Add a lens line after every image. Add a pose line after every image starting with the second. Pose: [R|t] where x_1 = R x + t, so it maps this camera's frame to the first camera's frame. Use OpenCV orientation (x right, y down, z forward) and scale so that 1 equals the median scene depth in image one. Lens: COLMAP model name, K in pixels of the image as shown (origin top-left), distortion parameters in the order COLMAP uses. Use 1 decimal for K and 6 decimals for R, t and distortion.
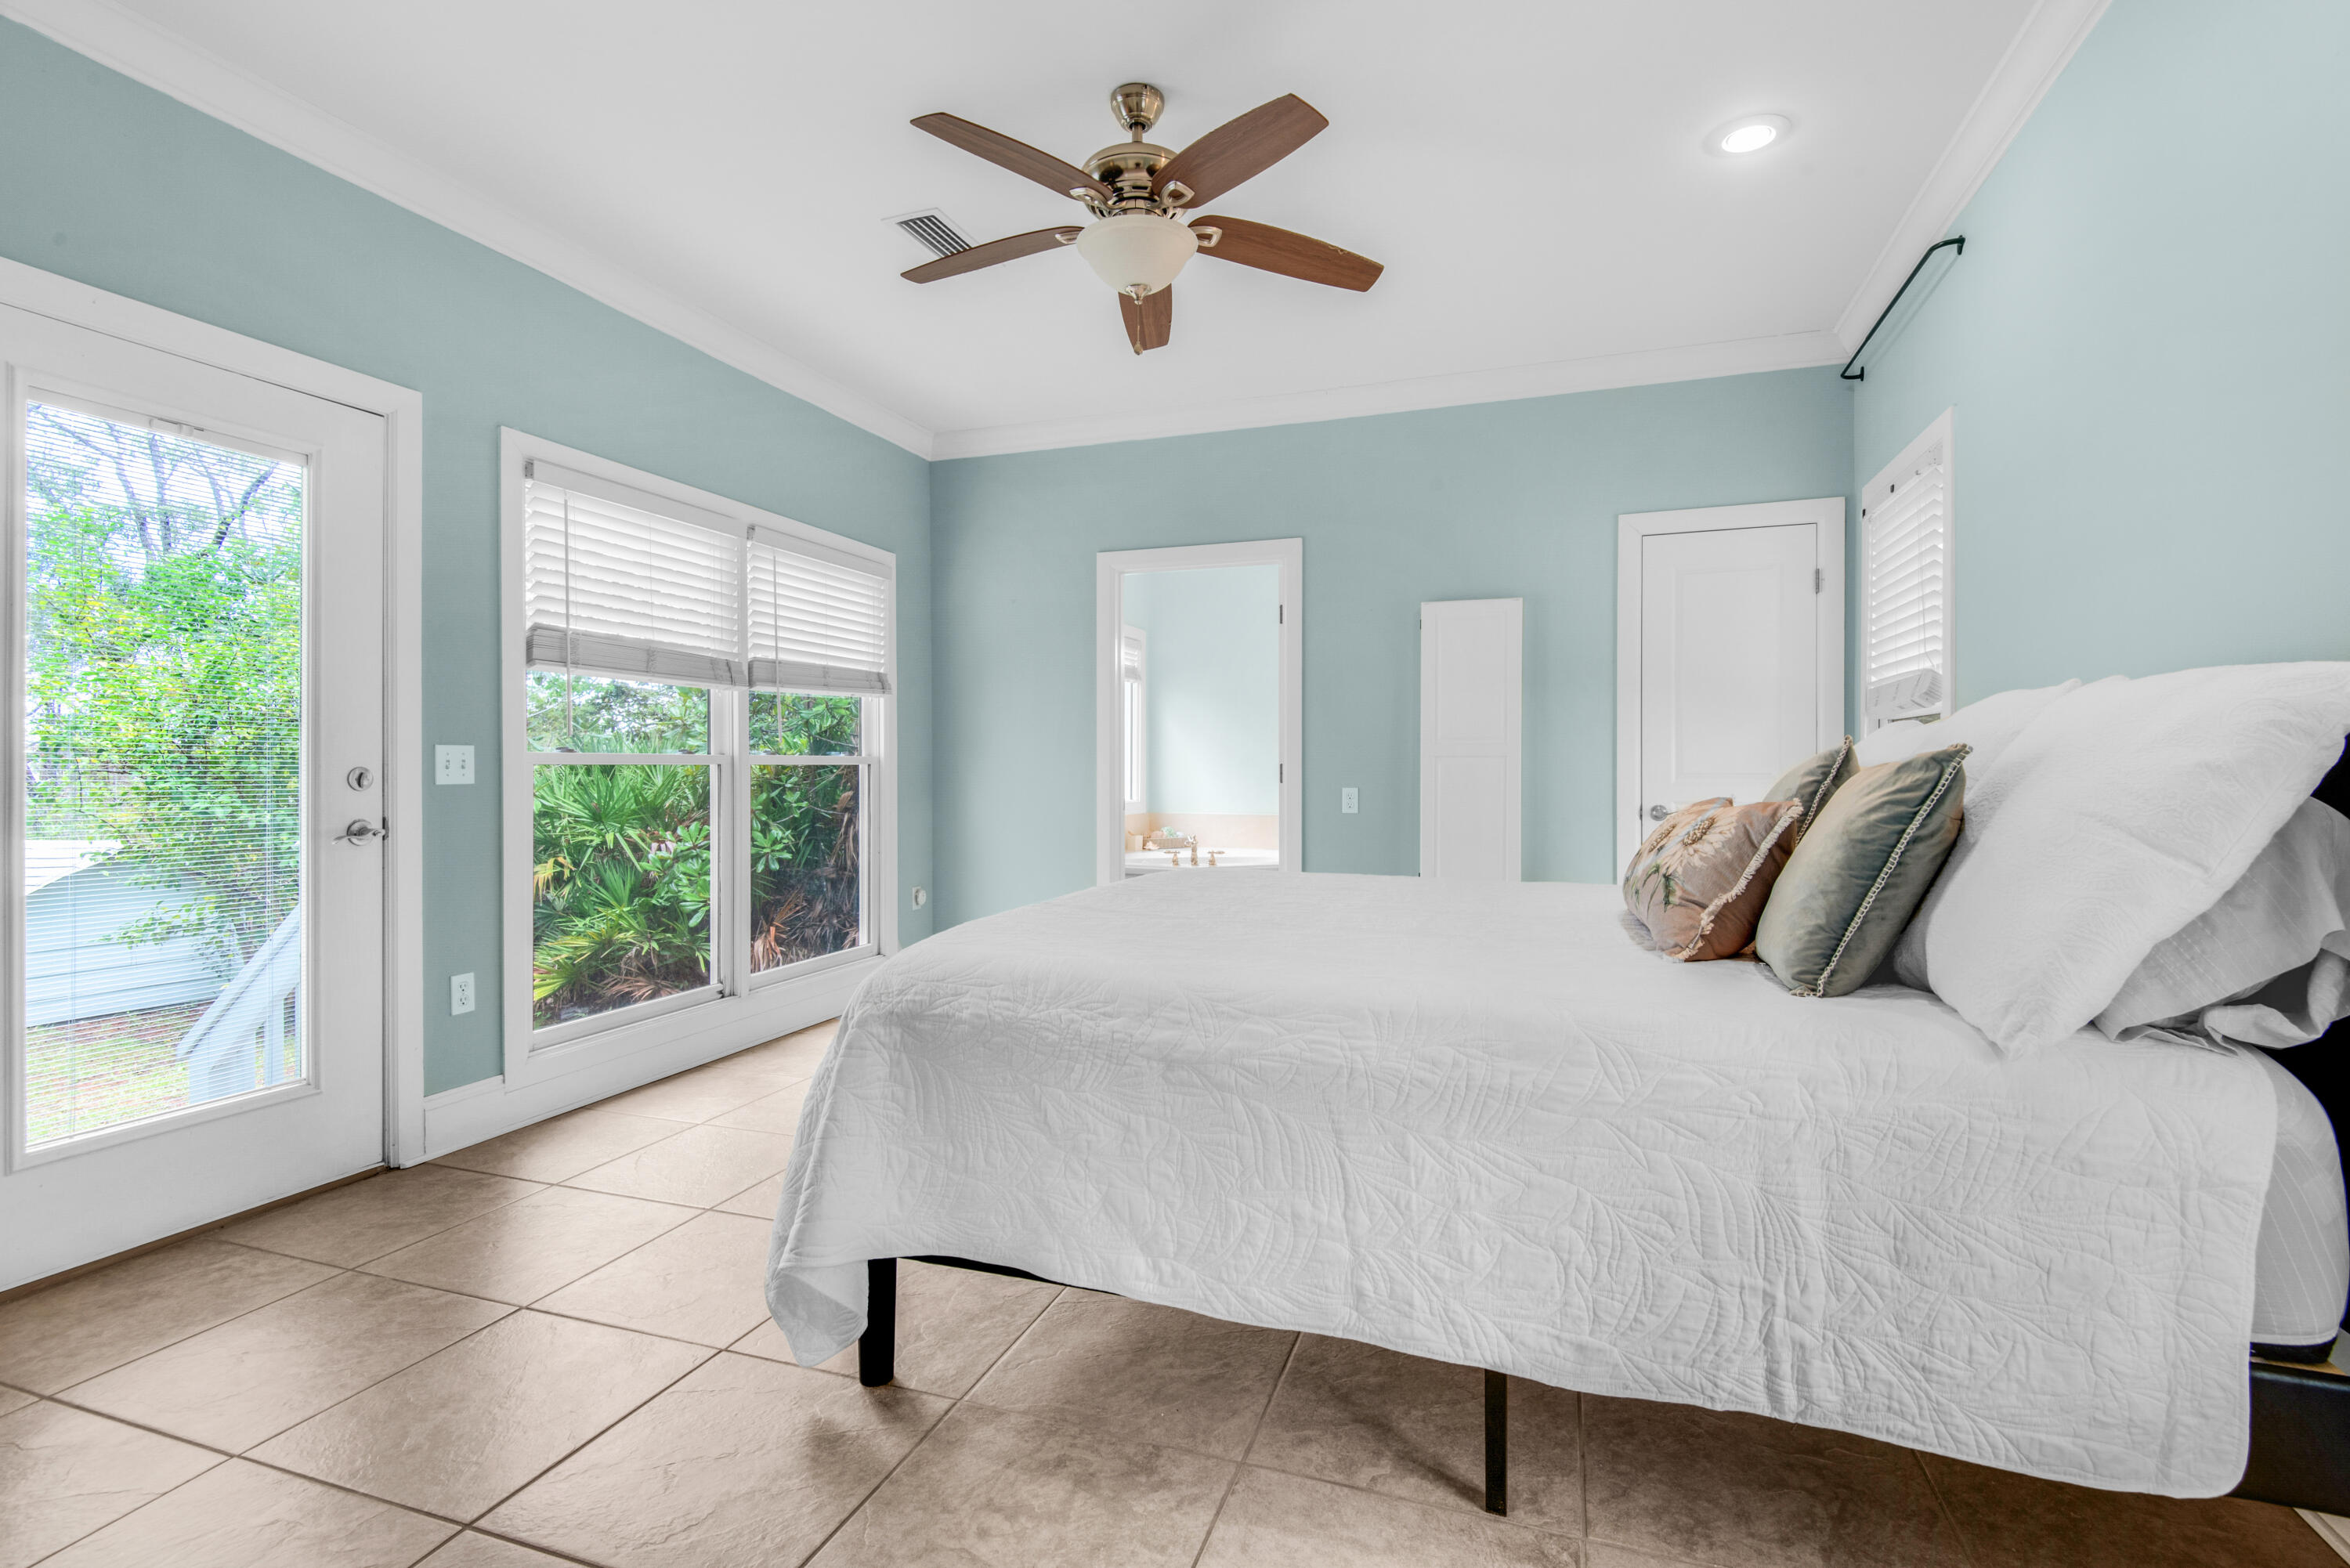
lens RADIAL K [[1081.6, 0, 1182.1], [0, 1081.6, 769.5], [0, 0, 1]] dist [0.028163, -0.013340]
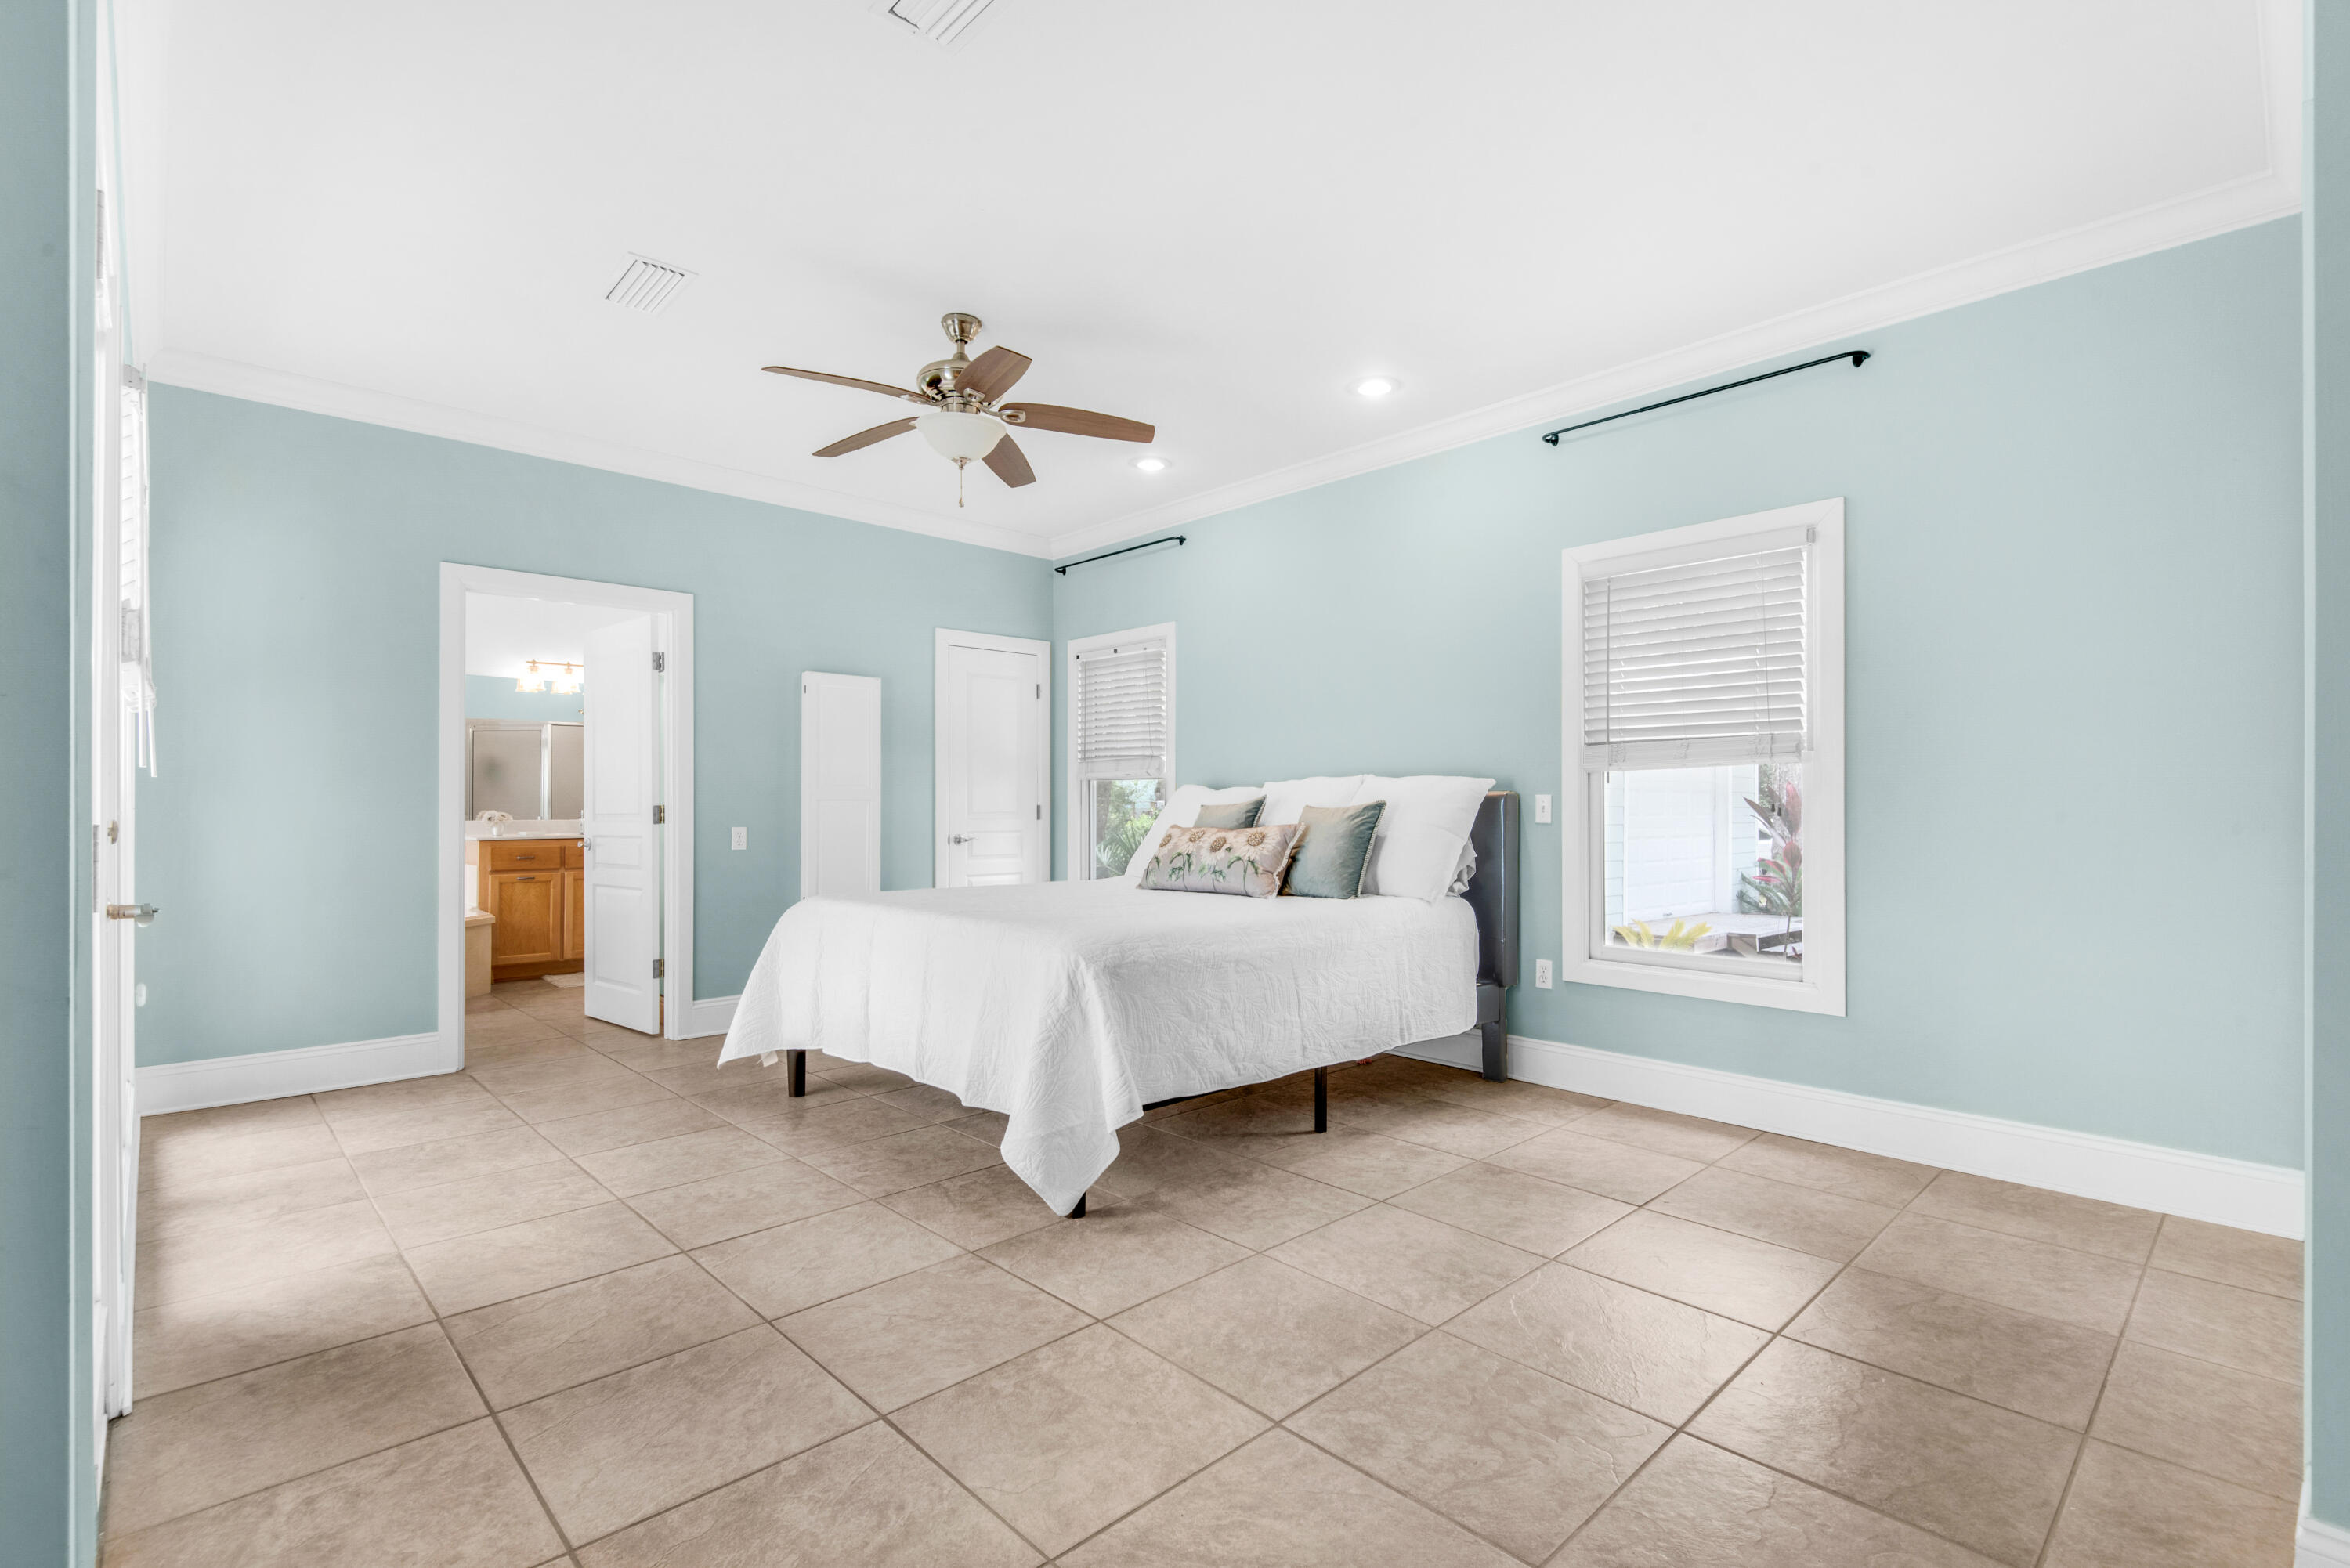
lens RADIAL K [[1081.6, 0, 1192.5], [0, 1081.6, 796.5], [0, 0, 1]] dist [0.028163, -0.013340]
pose [[0.455111, 0.005787, 0.890416, -1.763318], [0.003319, 0.999961, -0.008195, -0.010363], [-0.890429, 0.006685, 0.455074, 0.187895]]
